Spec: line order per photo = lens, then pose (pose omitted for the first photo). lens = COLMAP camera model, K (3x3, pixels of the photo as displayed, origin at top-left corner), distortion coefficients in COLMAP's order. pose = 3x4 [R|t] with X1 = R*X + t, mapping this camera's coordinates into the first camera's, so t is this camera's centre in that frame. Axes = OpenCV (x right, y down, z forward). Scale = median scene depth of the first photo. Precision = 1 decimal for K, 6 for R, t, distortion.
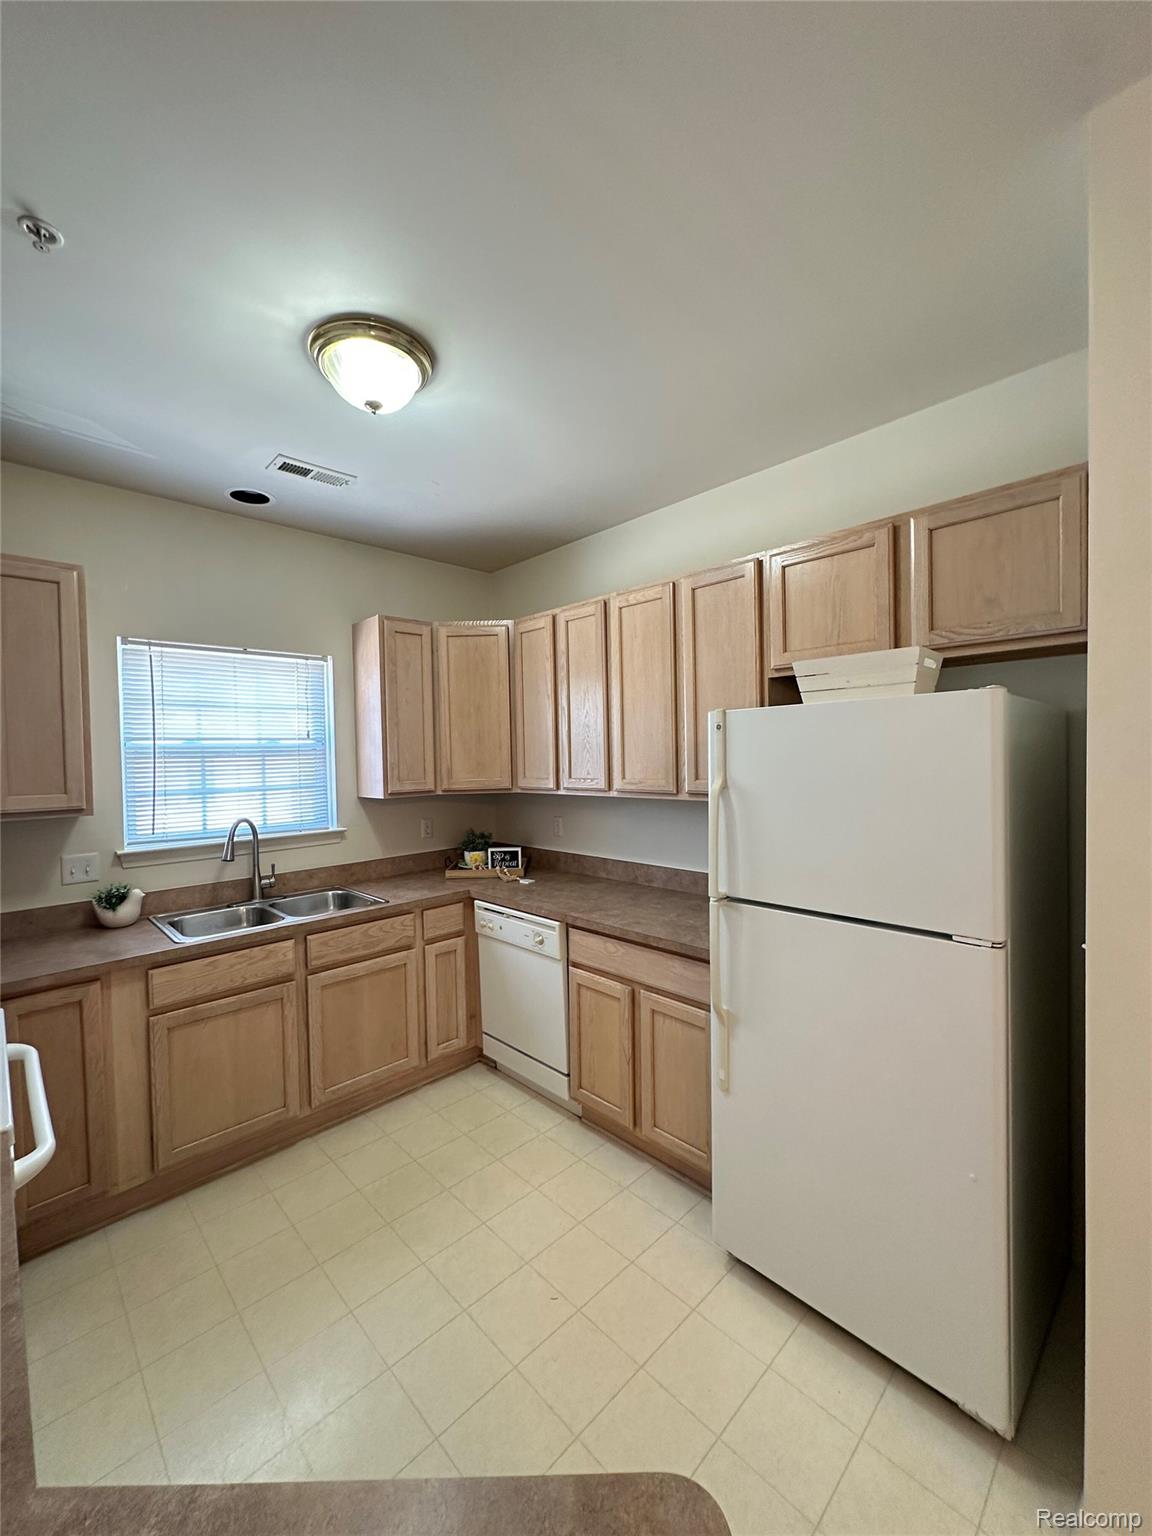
lens RADIAL K [[612.2, 0, 574.5], [0, 612.2, 767.5], [0, 0, 1]] dist [-0.001708, 0.001188]
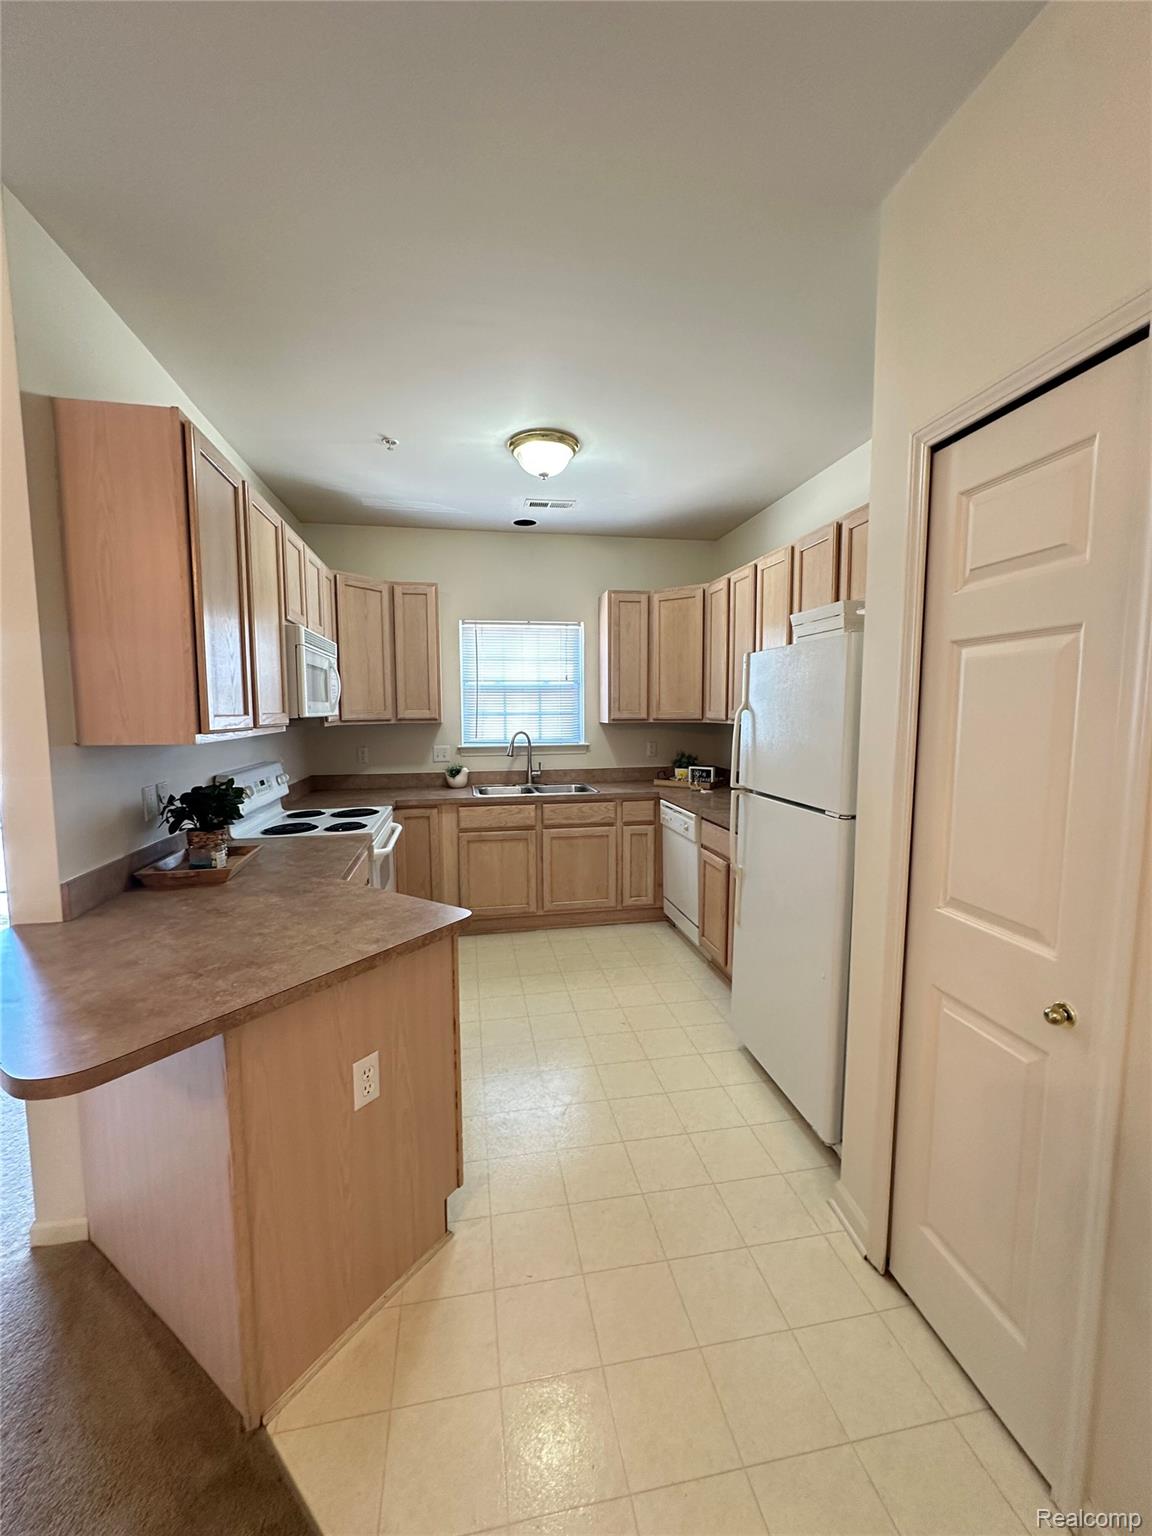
lens RADIAL K [[612.2, 0, 574.6], [0, 612.2, 766.0], [0, 0, 1]] dist [-0.001708, 0.001188]
pose [[0.831238, 0.068038, -0.551738, 0.469452], [-0.023393, 0.995884, 0.087565, 0.032394], [0.555425, -0.059880, 0.829408, -0.250552]]
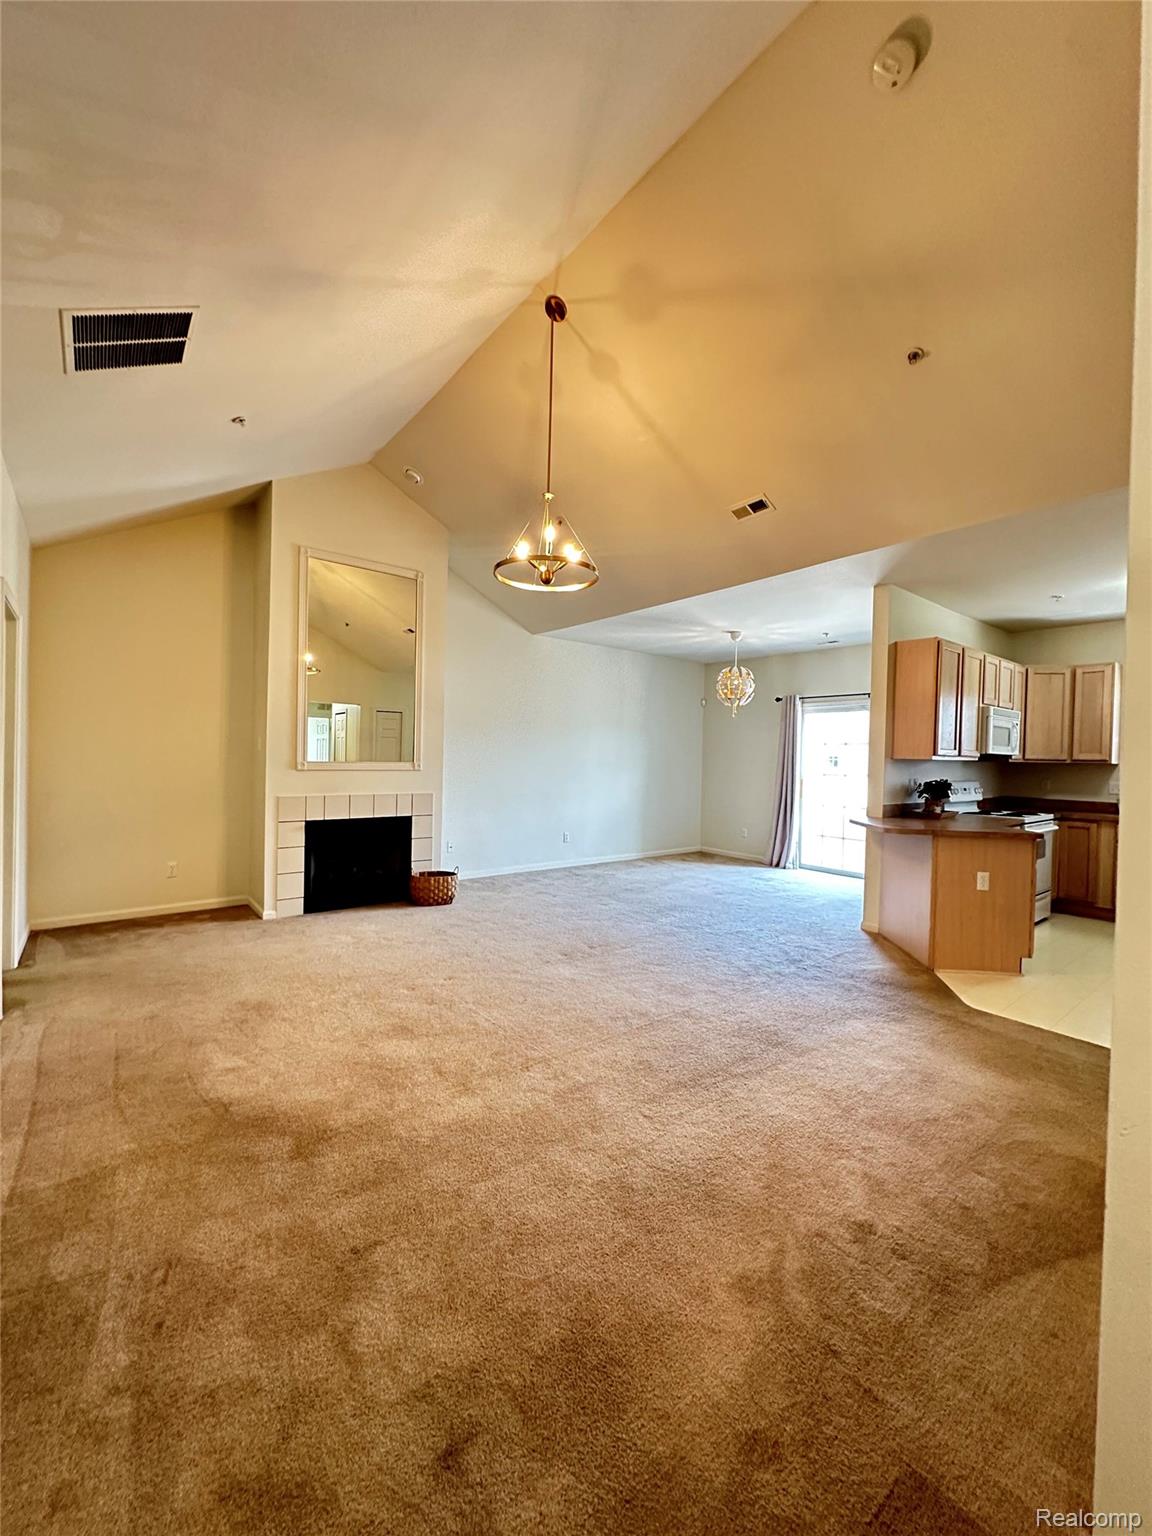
lens RADIAL K [[612.2, 0, 578.0], [0, 612.2, 761.1], [0, 0, 1]] dist [-0.001708, 0.001188]
pose [[-0.098057, 0.030077, -0.994726, 1.584454], [-0.042742, 0.998494, 0.034404, 0.063952], [0.994263, 0.045890, -0.096623, -0.758185]]
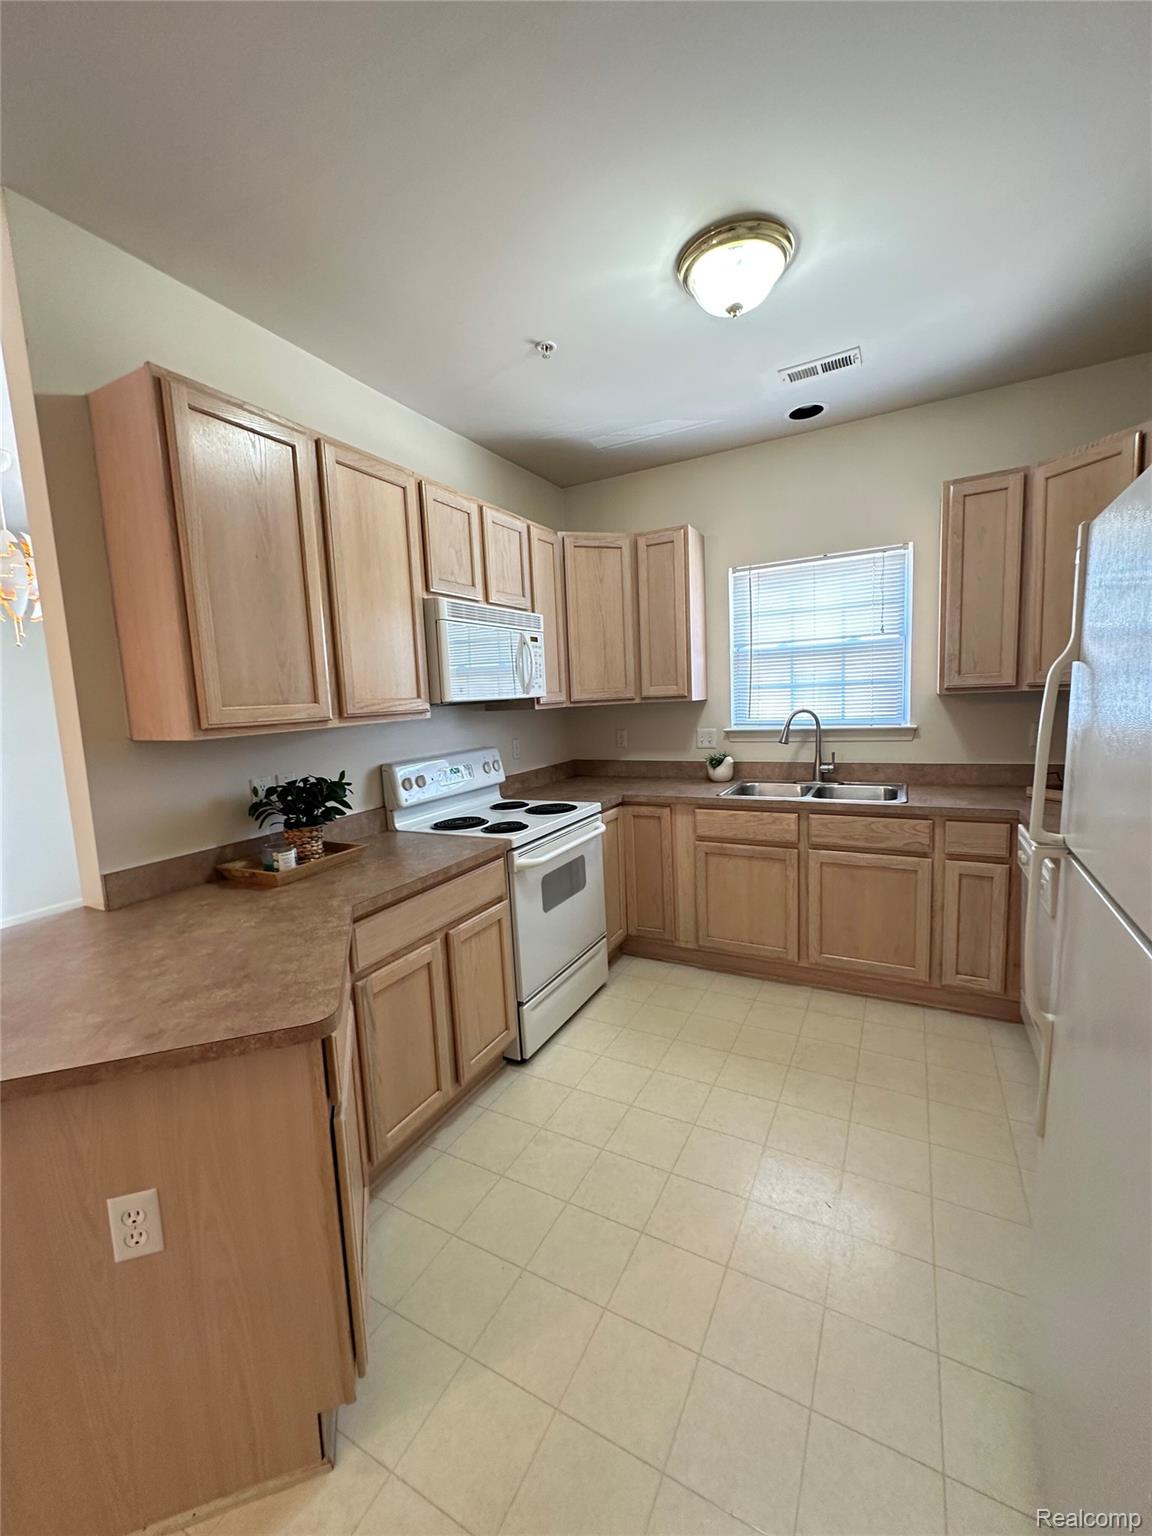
lens RADIAL K [[612.2, 0, 575.3], [0, 612.2, 767.8], [0, 0, 1]] dist [-0.001708, 0.001188]
pose [[0.303142, 0.120744, -0.945265, 0.448756], [0.021030, 0.990851, 0.133312, 0.031031], [0.952713, -0.060291, 0.297829, 0.247261]]
